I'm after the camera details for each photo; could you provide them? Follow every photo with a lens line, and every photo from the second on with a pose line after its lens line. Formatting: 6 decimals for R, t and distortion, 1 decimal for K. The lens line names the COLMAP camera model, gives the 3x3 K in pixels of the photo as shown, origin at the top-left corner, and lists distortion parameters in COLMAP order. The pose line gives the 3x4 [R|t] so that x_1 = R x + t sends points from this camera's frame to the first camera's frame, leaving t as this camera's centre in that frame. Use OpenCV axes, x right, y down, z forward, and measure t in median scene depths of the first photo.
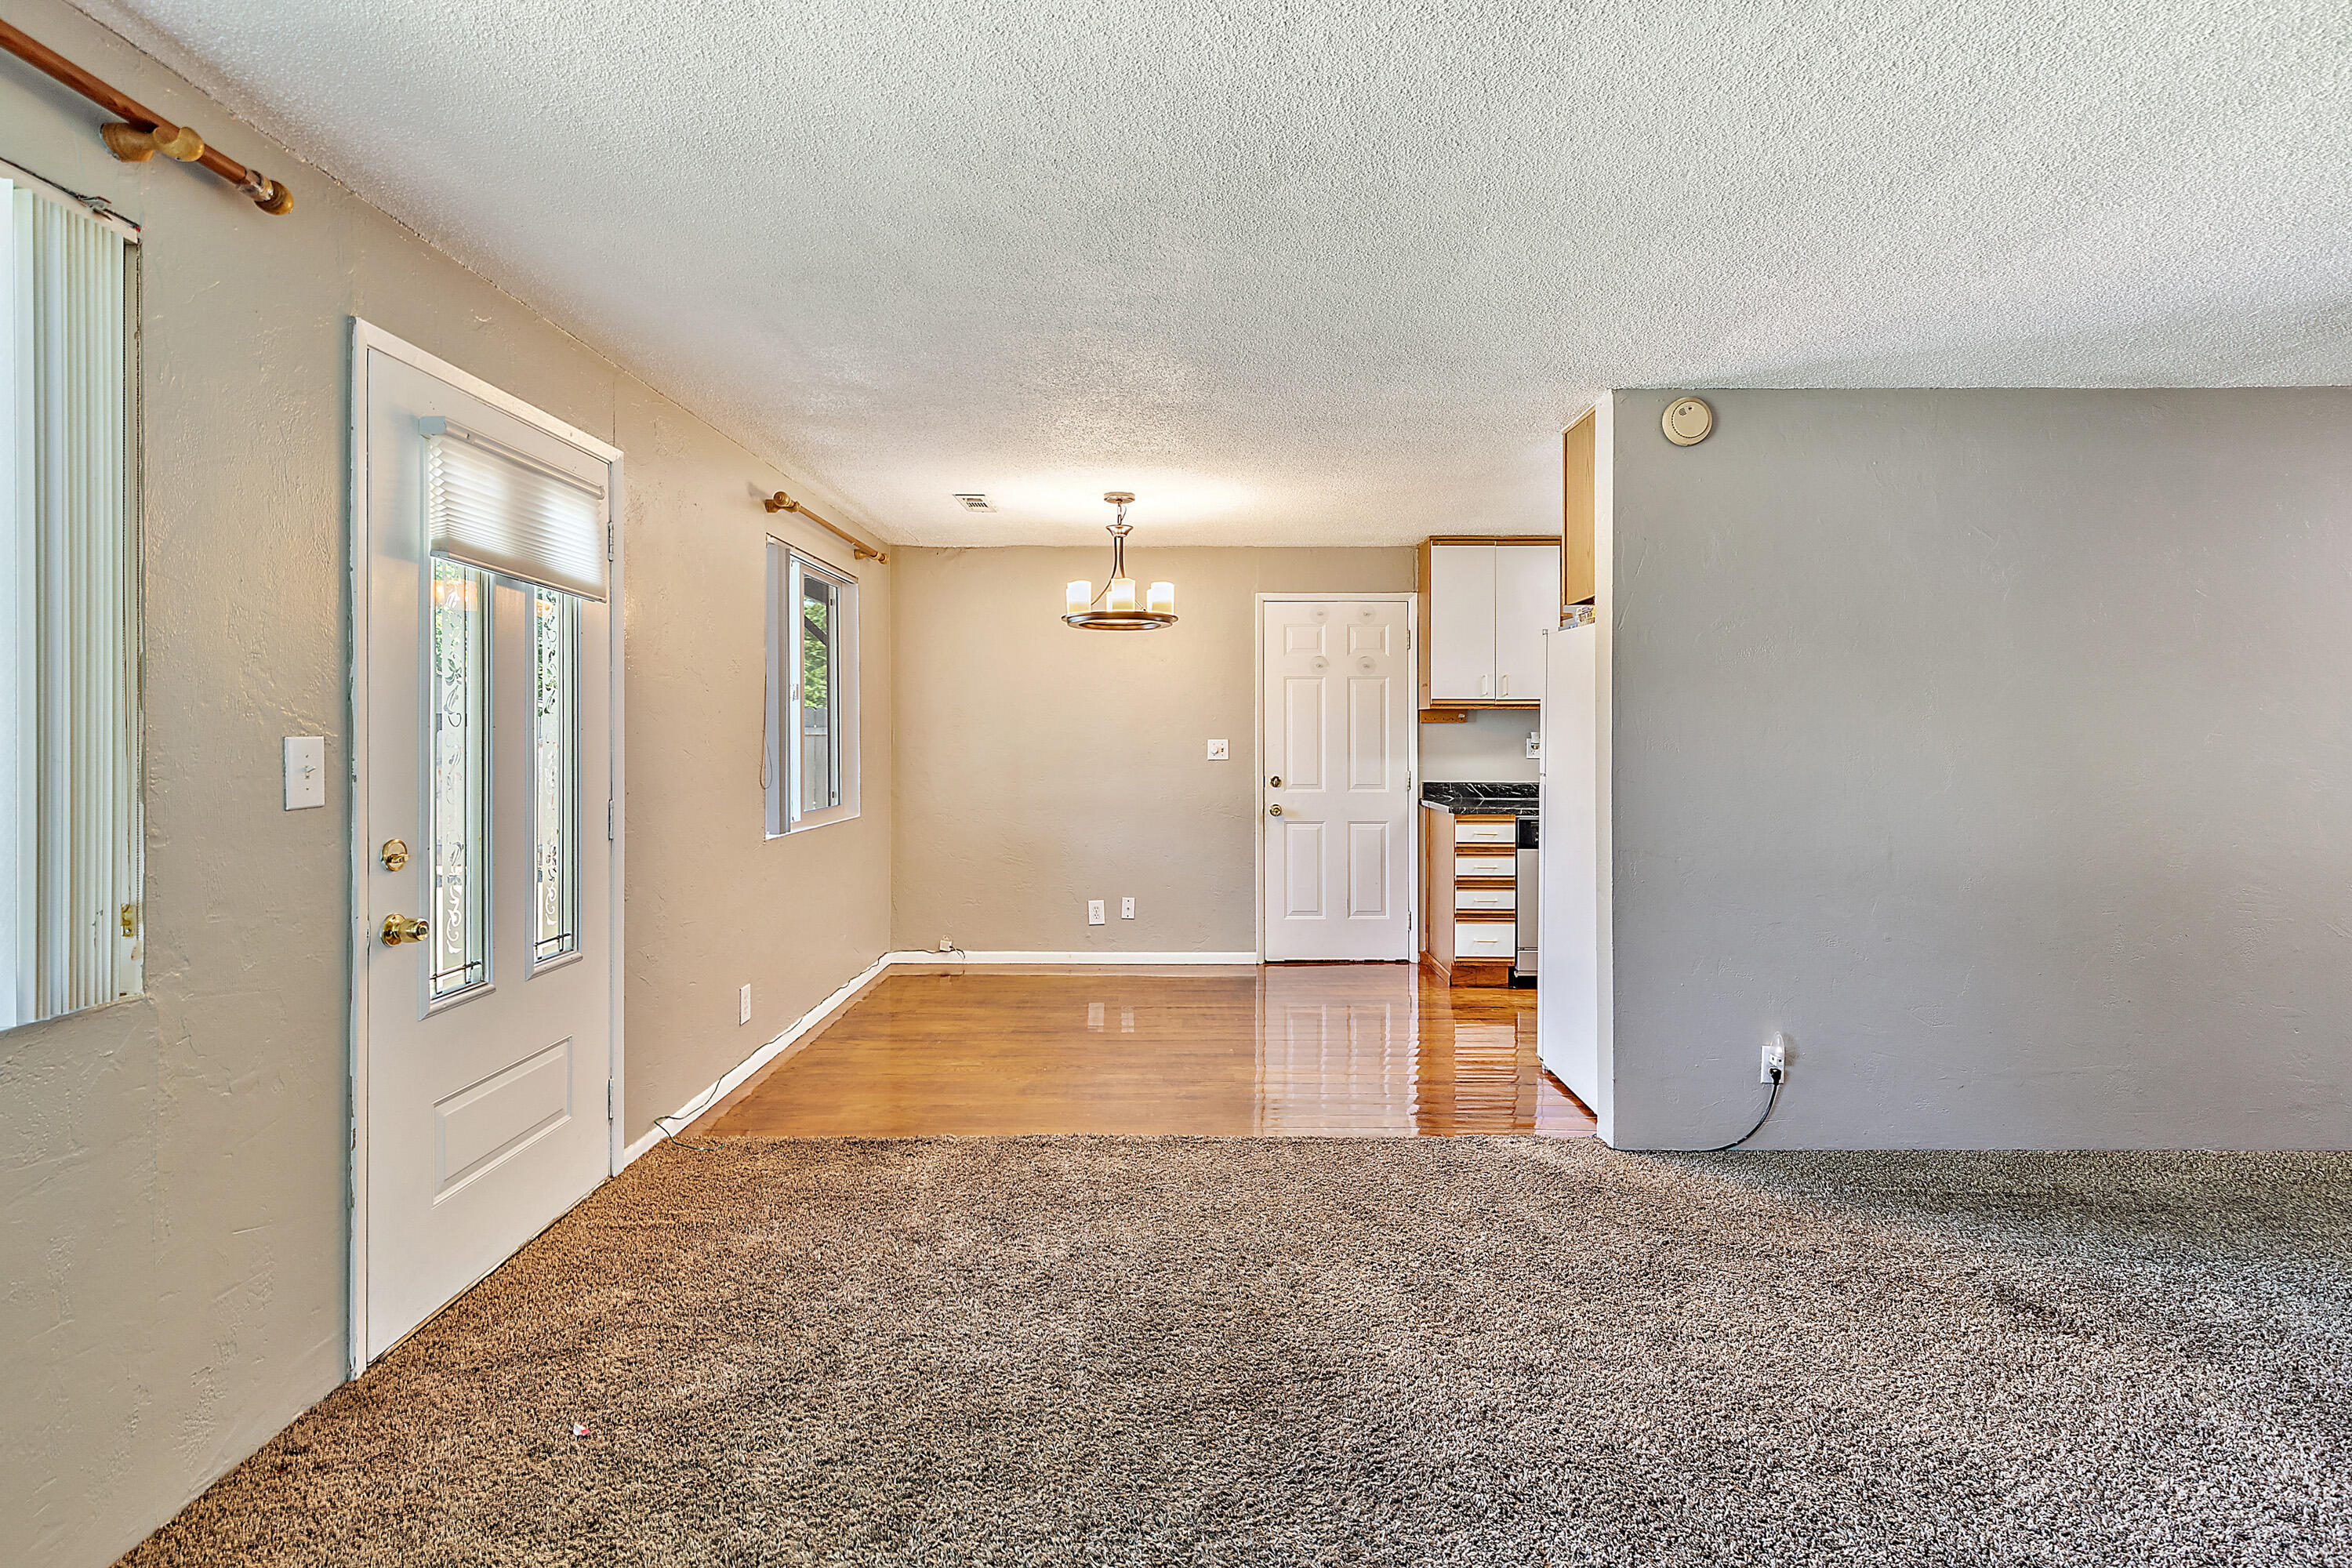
lens RADIAL K [[1077.2, 0, 1174.8], [0, 1077.2, 739.1], [0, 0, 1]] dist [0.004084, -0.000134]
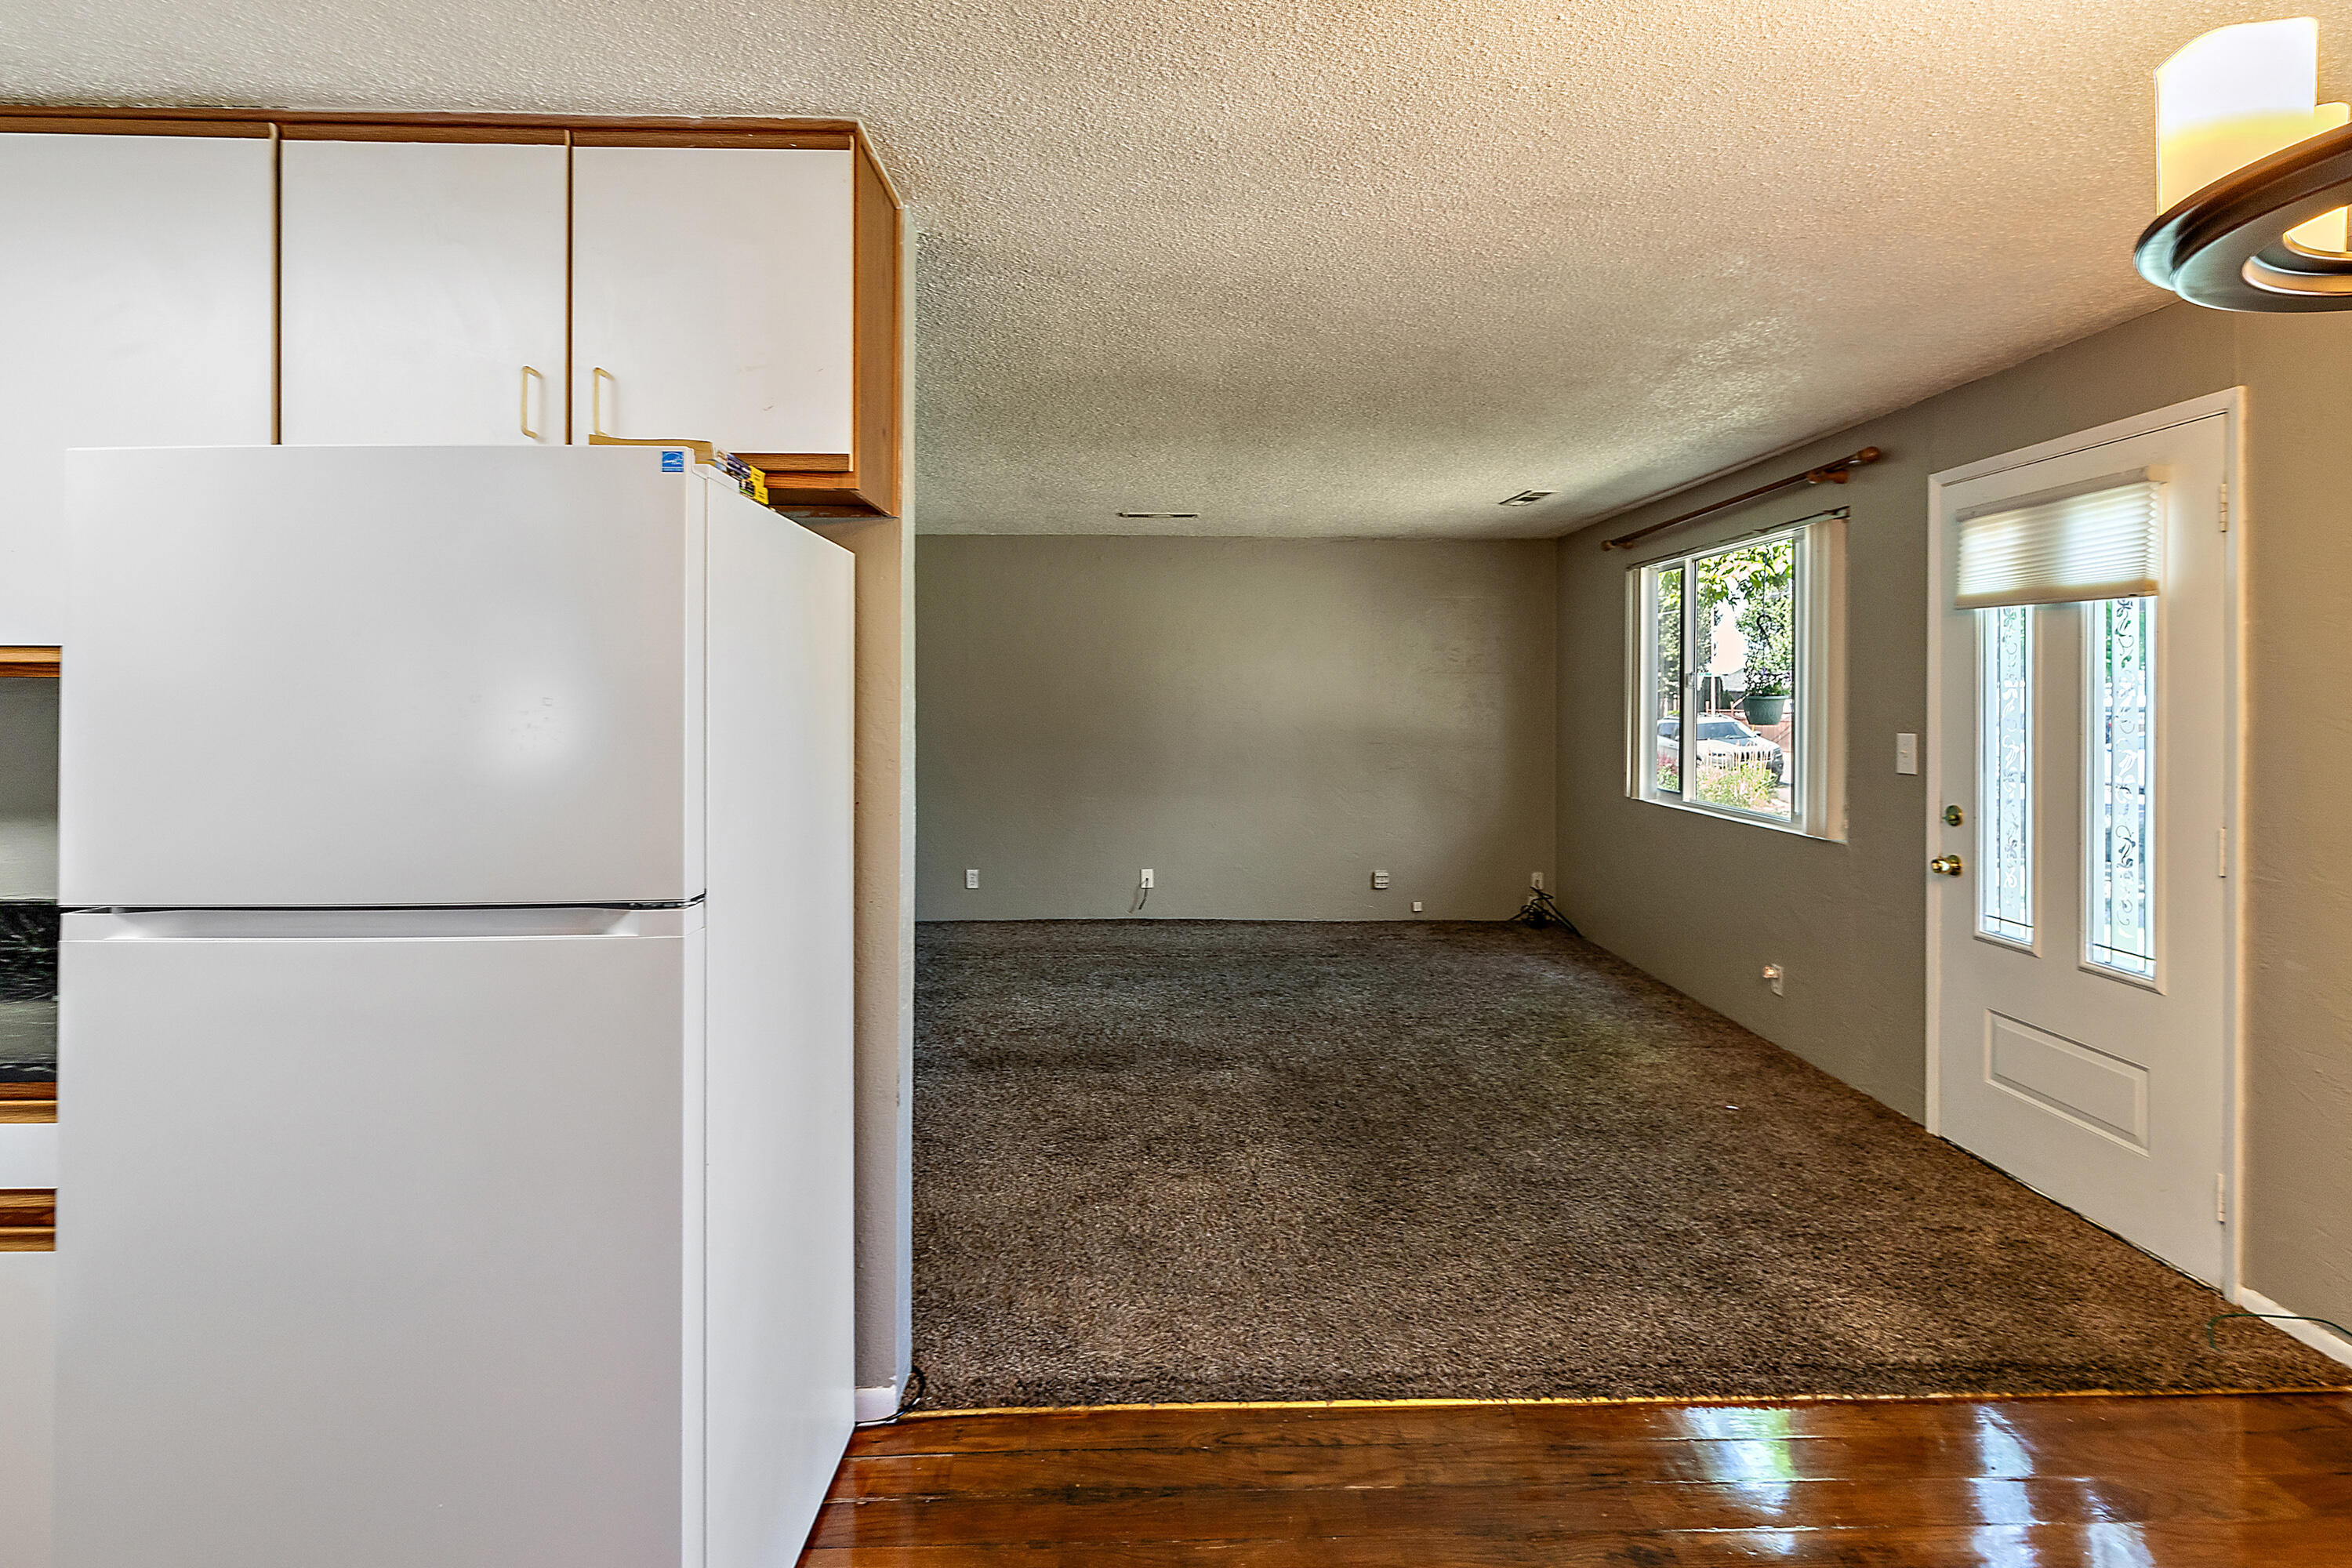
lens RADIAL K [[1106.4, 0, 1180.4], [0, 1106.4, 692.0], [0, 0, 1]] dist [0.000815, -0.000313]
pose [[-0.999860, -0.004322, -0.016171, 0.346559], [-0.004230, 0.999975, -0.005707, -0.047737], [0.016195, -0.005638, -0.999853, 2.332778]]
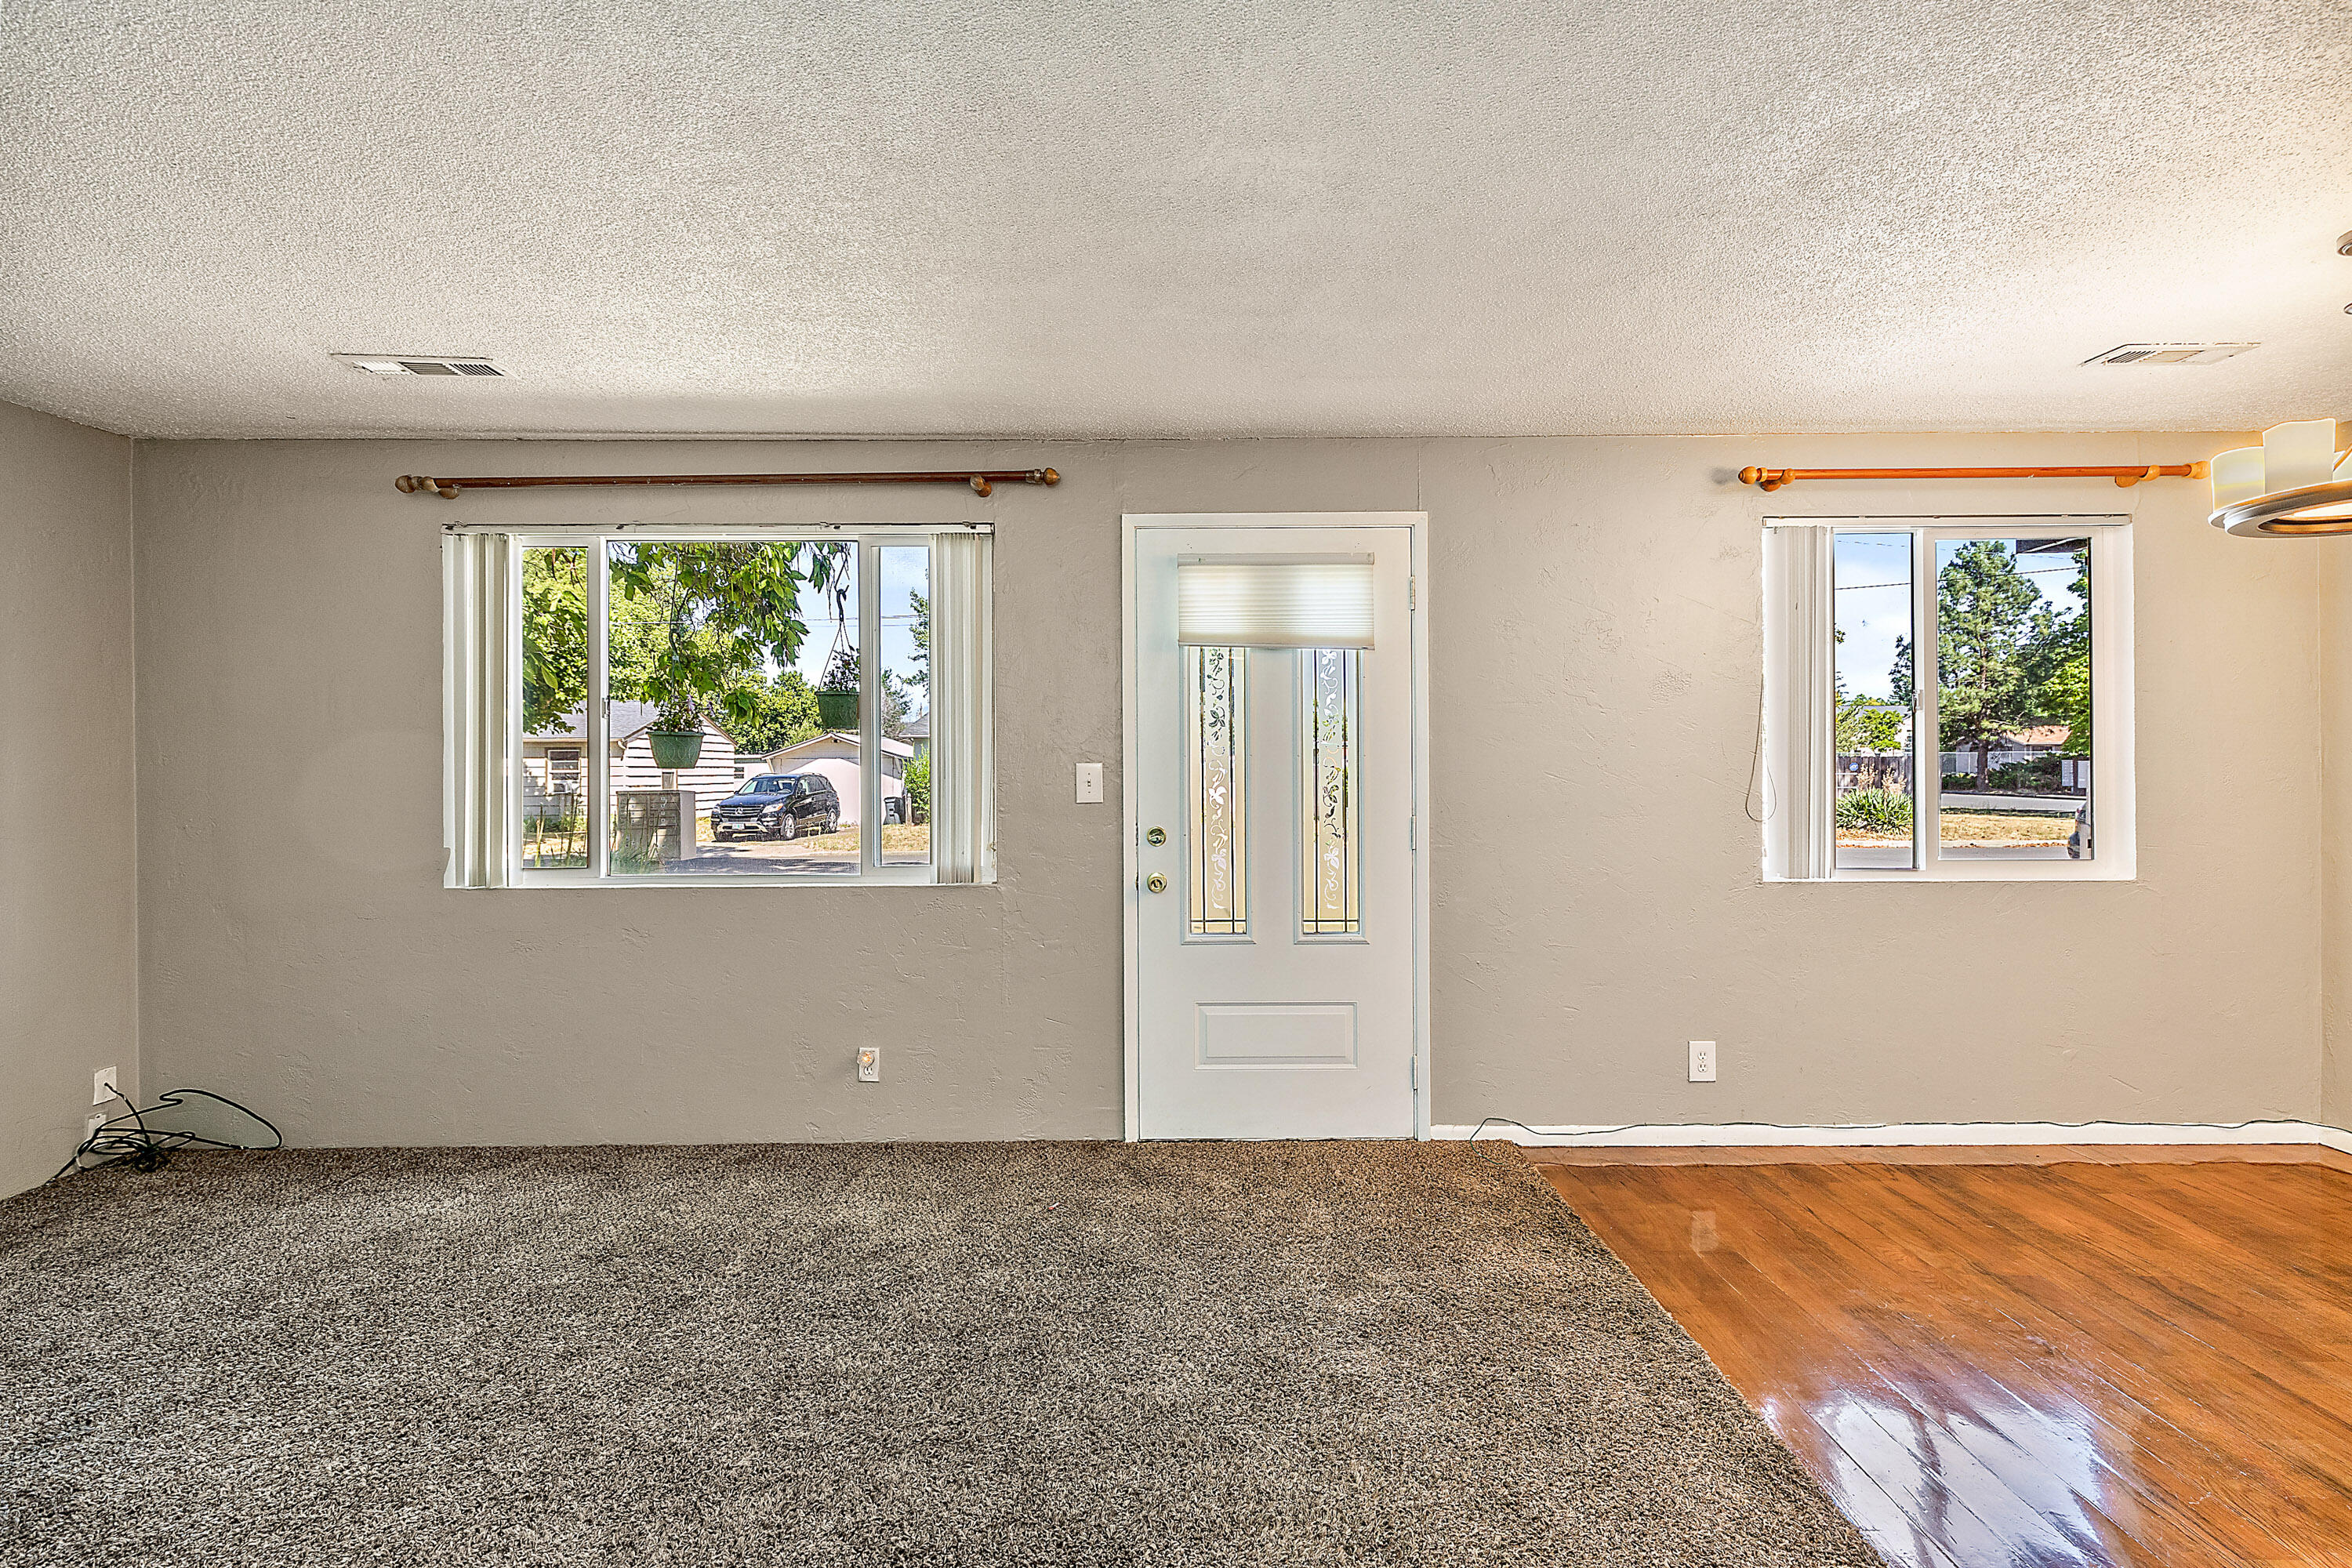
lens RADIAL K [[1077.2, 0, 1174.8], [0, 1077.2, 739.1], [0, 0, 1]] dist [0.004084, -0.000134]
pose [[-0.009422, -0.020202, -0.999752, 0.826451], [0.008769, 0.999756, -0.020285, -0.004083], [0.999917, -0.008958, -0.009243, 0.967585]]
